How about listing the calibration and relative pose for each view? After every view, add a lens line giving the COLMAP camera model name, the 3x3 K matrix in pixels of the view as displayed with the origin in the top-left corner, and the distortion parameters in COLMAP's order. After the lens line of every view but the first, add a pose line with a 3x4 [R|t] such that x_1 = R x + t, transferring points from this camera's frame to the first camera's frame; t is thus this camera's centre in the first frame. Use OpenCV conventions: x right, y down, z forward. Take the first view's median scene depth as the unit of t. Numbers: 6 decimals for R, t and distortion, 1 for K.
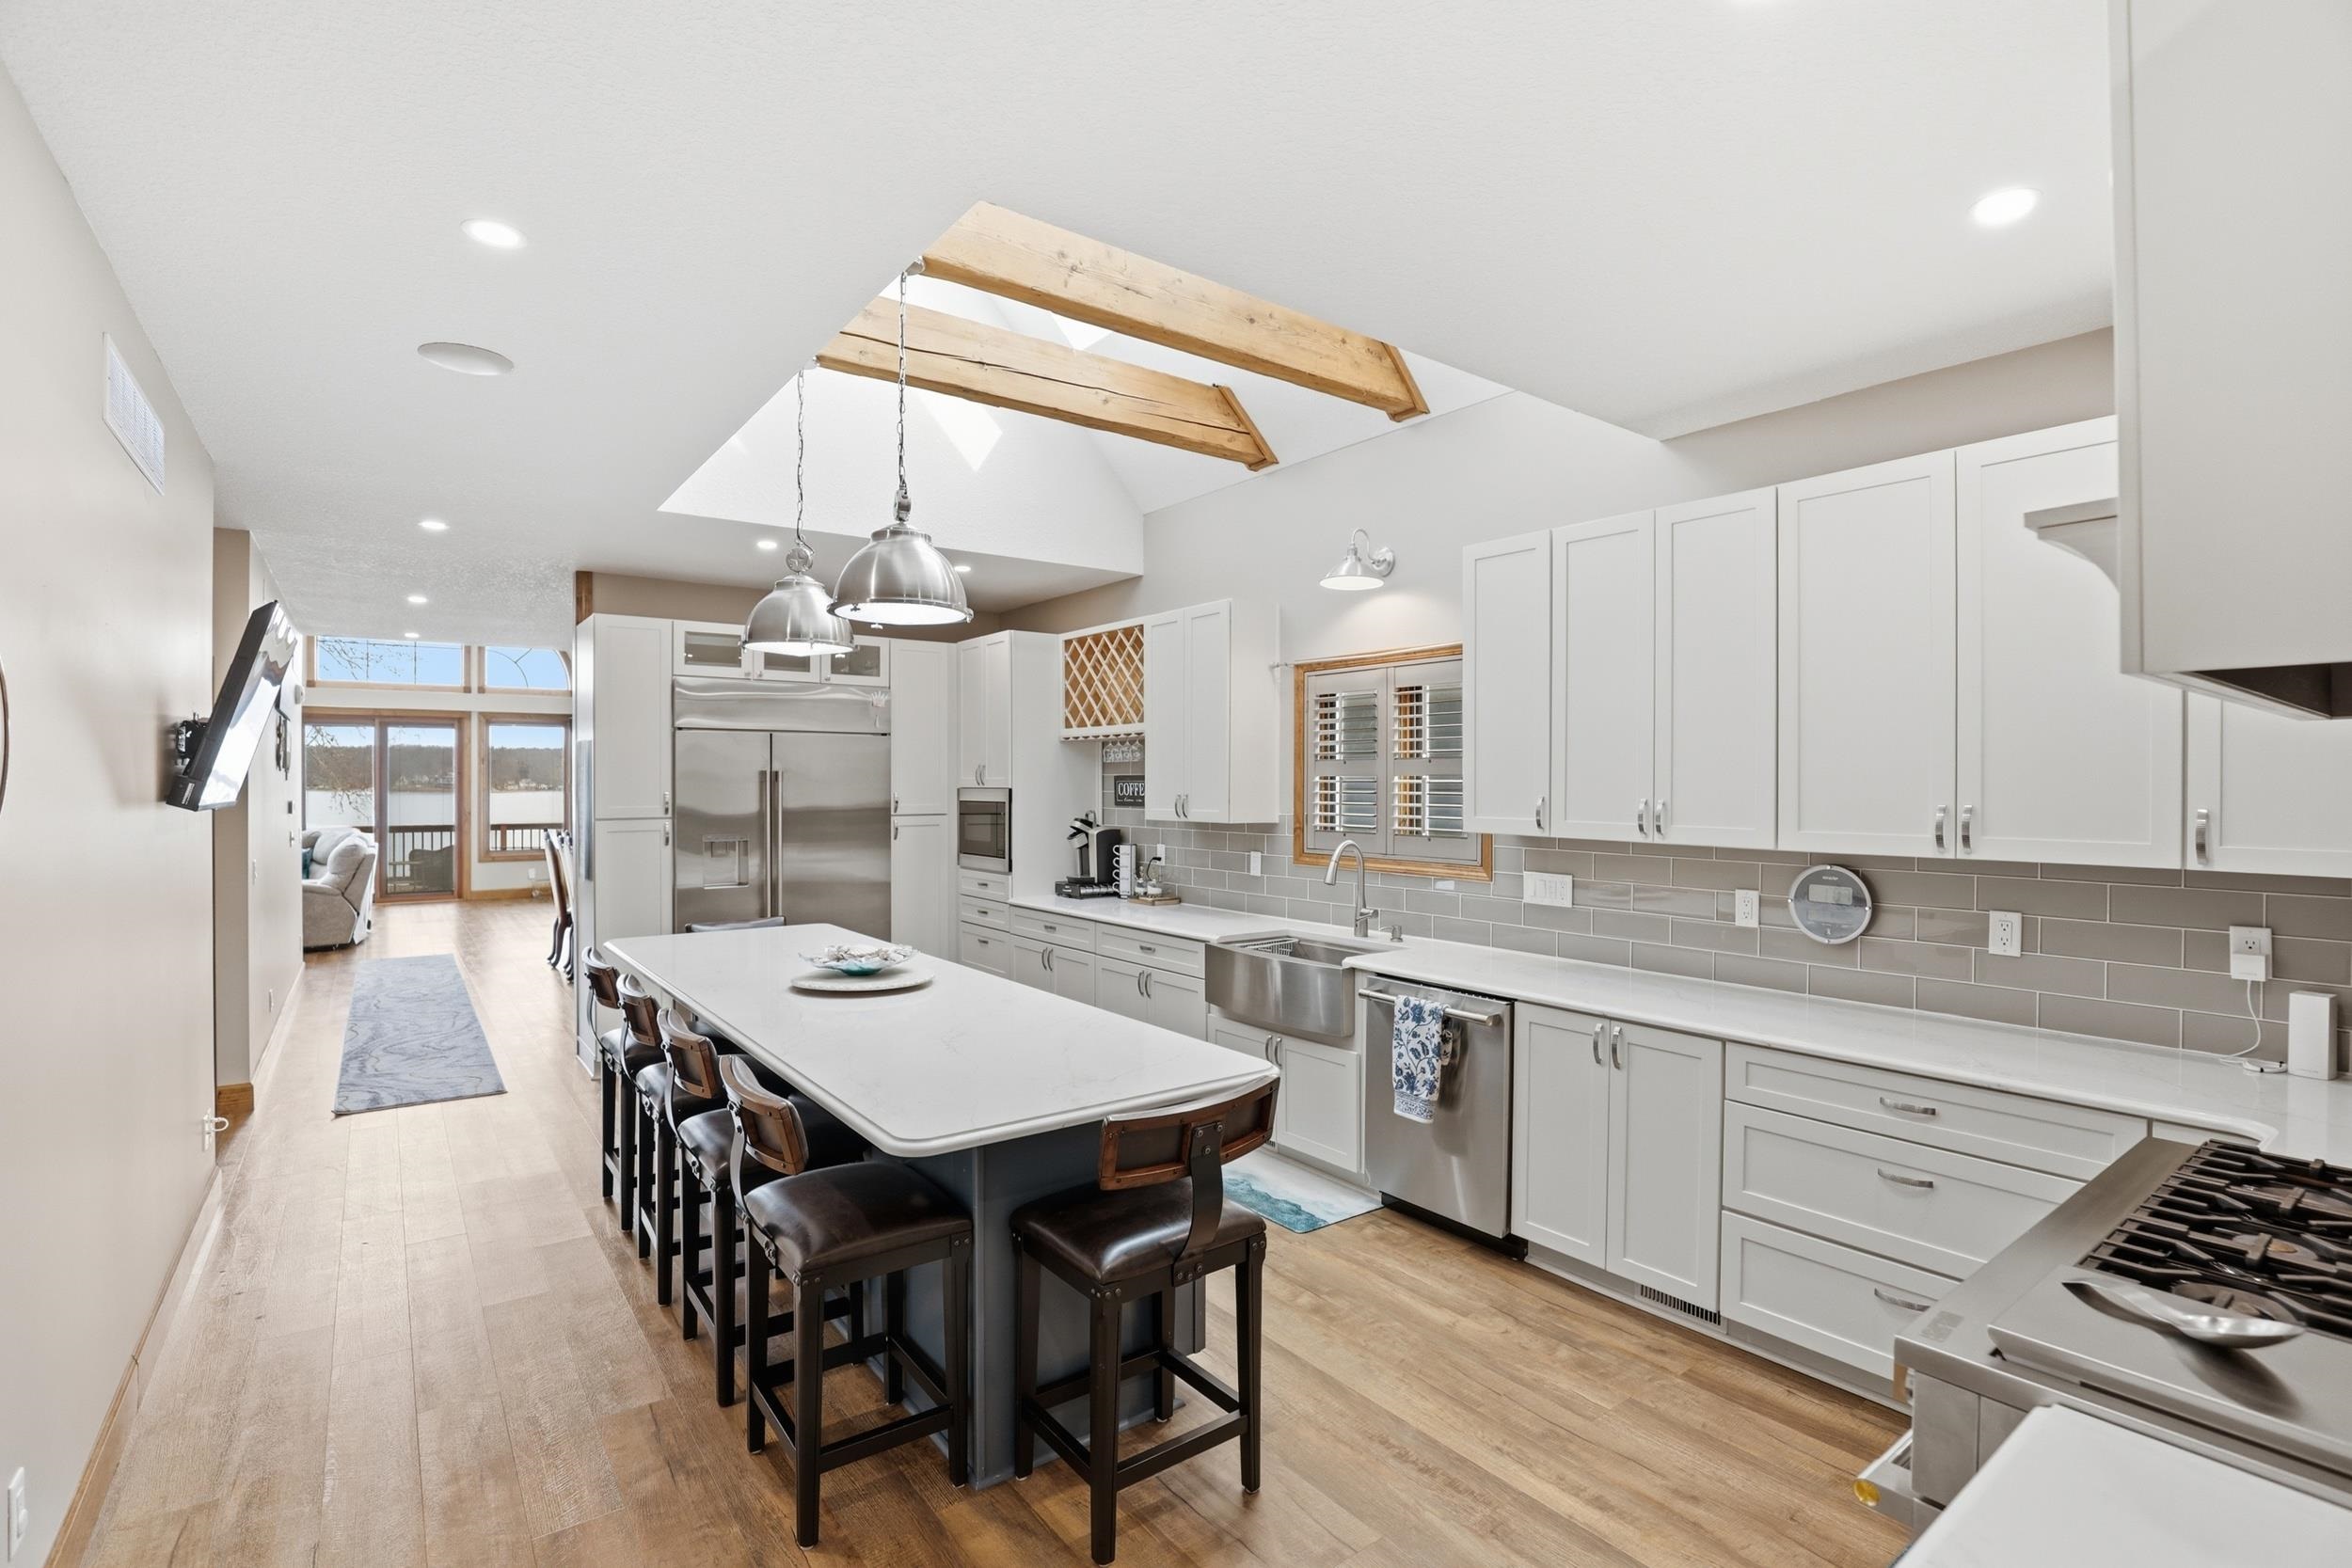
lens RADIAL K [[1090.2, 0, 1179.8], [0, 1090.2, 765.9], [0, 0, 1]] dist [-0.036940, 0.007647]
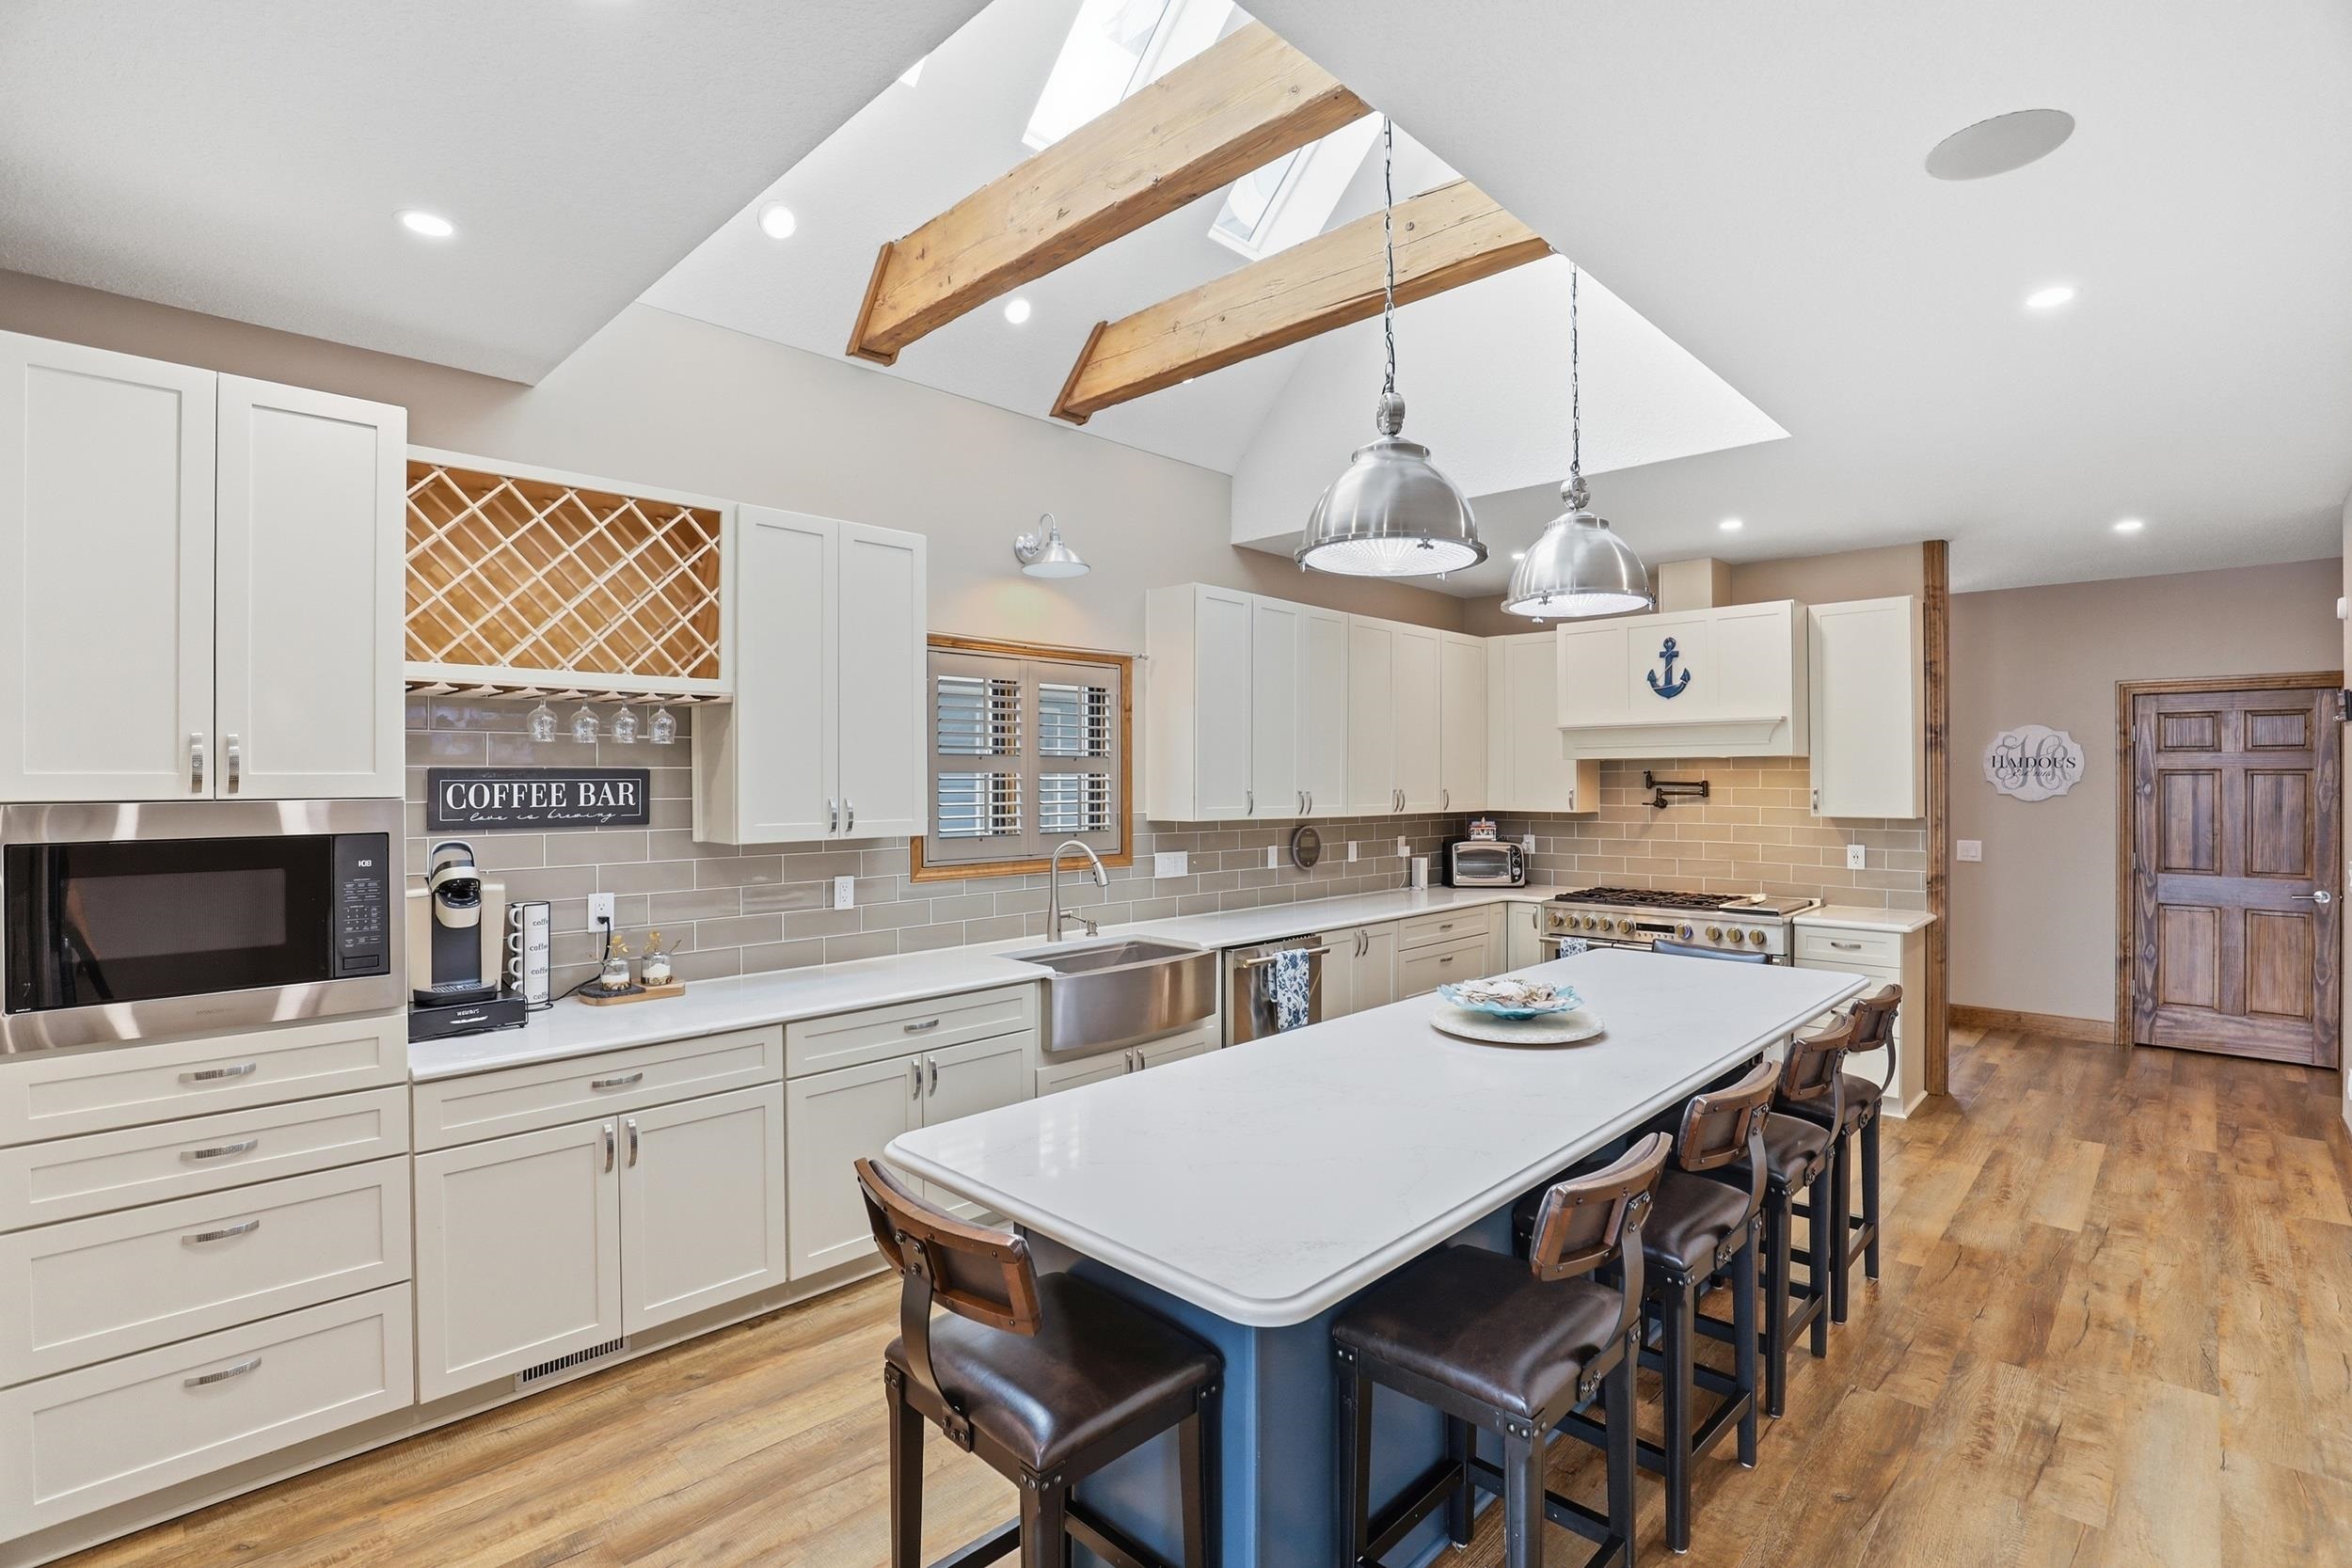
lens RADIAL K [[1090.2, 0, 1174.0], [0, 1090.2, 797.6], [0, 0, 1]] dist [-0.036940, 0.007647]
pose [[-0.149167, -0.019395, 0.988622, -0.838535], [-0.012633, 0.999763, 0.017708, 0.012216], [-0.988731, -0.009848, -0.149377, 1.094453]]
